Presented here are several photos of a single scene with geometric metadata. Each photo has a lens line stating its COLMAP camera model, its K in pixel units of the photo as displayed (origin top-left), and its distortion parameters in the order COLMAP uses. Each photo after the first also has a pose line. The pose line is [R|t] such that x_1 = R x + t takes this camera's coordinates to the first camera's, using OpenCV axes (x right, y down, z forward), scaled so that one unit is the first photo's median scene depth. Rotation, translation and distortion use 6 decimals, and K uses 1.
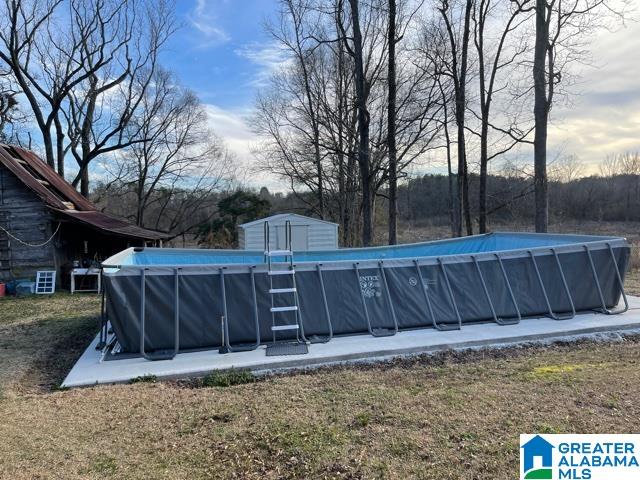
lens RADIAL K [[476.5, 0, 320.0], [0, 476.5, 240.0], [0, 0, 1]] dist [0.007840, 0.003014]
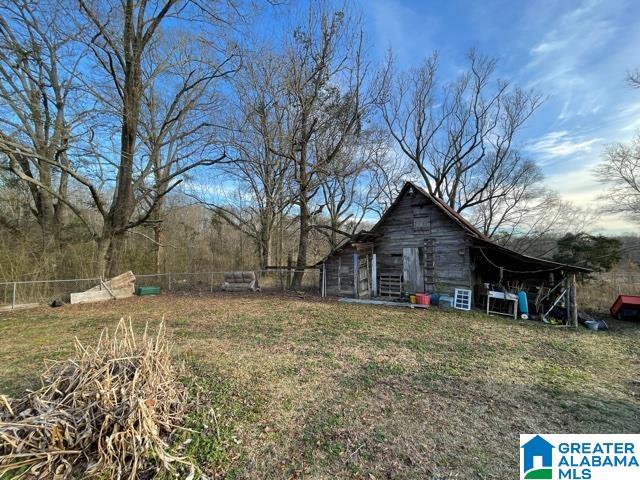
lens RADIAL K [[255.1, 0, 320.0], [0, 255.1, 240.0], [0, 0, 1]] dist [0.000426, -0.000267]
pose [[0.637390, 0.004590, -0.770528, -0.314419], [-0.073855, 0.995742, -0.055163, 0.004323], [0.766994, 0.092068, 0.635015, 0.322202]]
